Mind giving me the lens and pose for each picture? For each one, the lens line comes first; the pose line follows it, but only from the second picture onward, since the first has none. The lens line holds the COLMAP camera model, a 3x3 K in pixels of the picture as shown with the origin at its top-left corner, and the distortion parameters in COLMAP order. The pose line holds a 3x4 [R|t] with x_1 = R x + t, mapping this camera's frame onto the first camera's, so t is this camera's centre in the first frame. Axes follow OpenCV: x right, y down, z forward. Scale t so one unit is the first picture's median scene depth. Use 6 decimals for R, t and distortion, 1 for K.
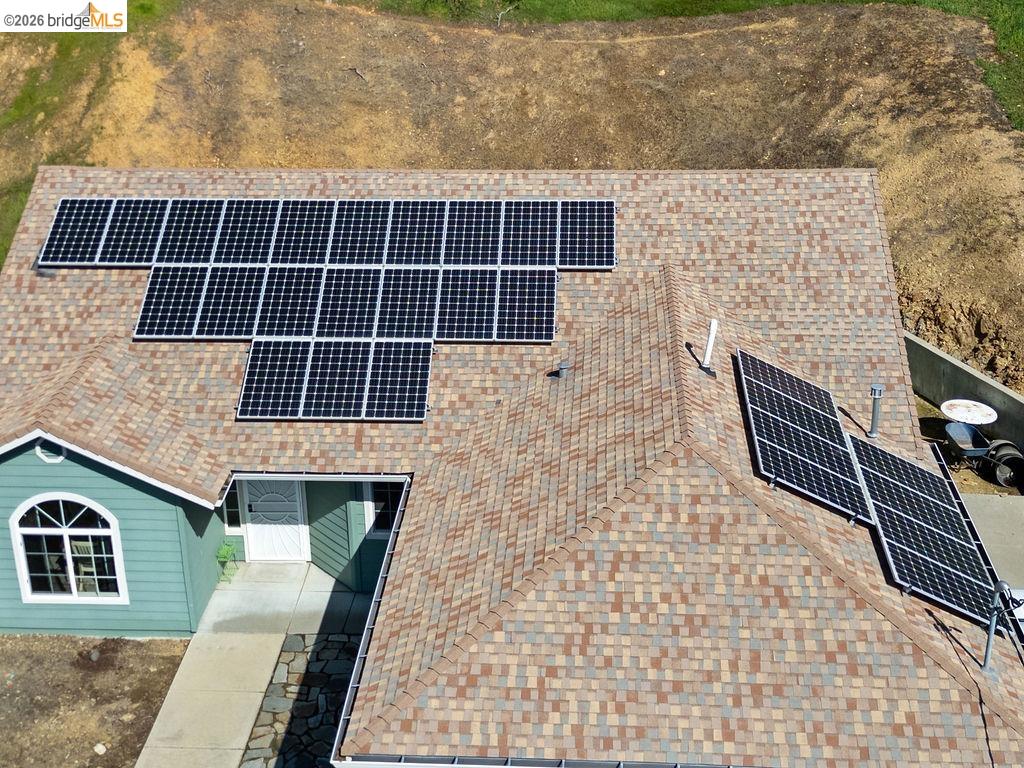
lens RADIAL K [[1449.5, 0, 512.0], [0, 1449.5, 384.0], [0, 0, 1]] dist [0.114332, -0.088979]
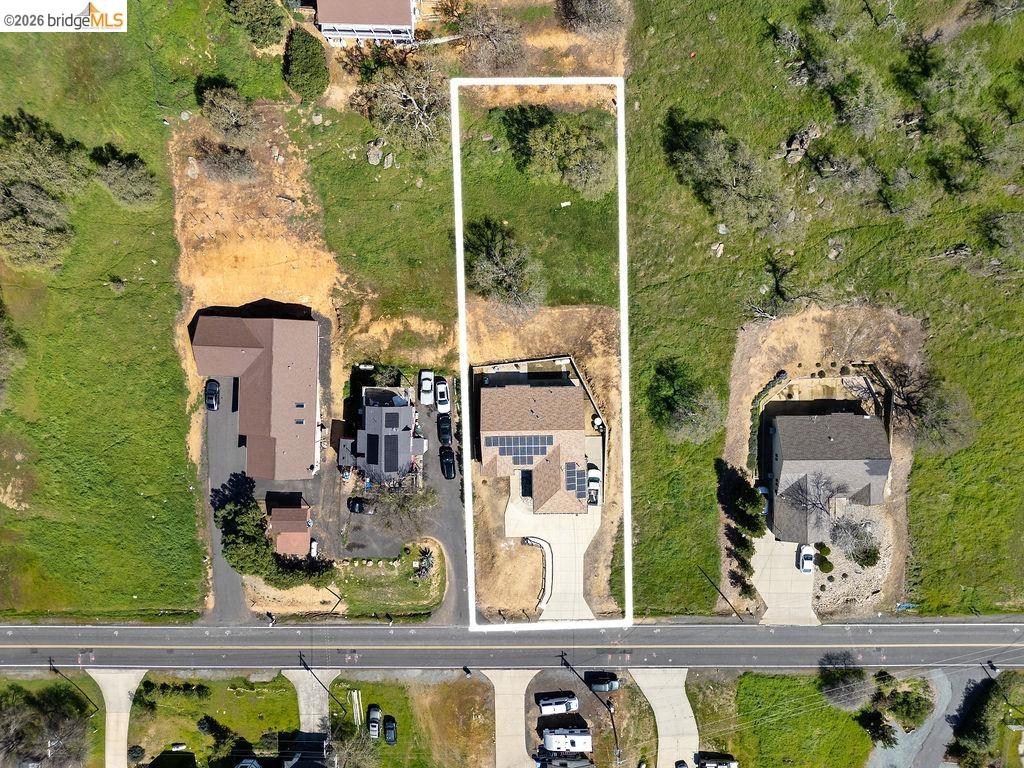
lens RADIAL K [[714.4, 0, 512.0], [0, 714.4, 384.0], [0, 0, 1]] dist [0.084193, -0.099685]
pose [[0.996813, -0.079750, -0.002014, -0.145452], [0.031946, 0.375906, 0.926107, -4.449721], [-0.073099, -0.923220, 0.377256, -0.258222]]
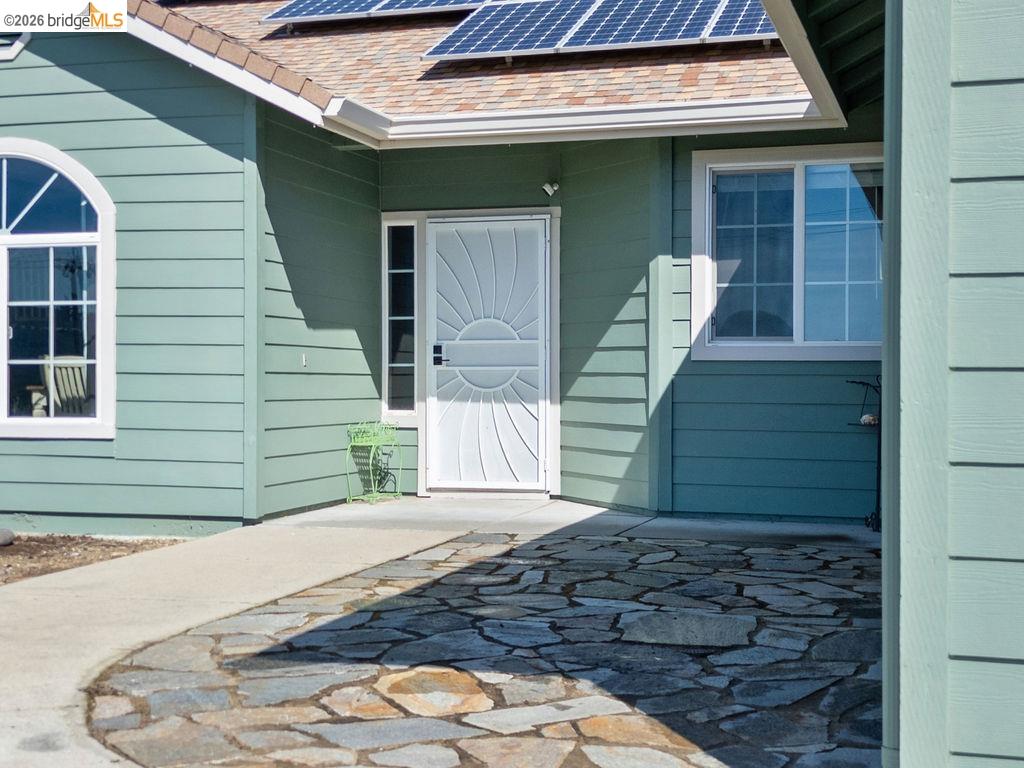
lens RADIAL K [[1438.1, 0, 512.0], [0, 1438.1, 384.0], [0, 0, 1]] dist [0.208474, -0.530660]
pose [[0.973320, 0.022918, -0.228304, -0.058044], [-0.113609, 0.912606, -0.392738, 0.288290], [0.199351, 0.408198, 0.890861, 0.652588]]
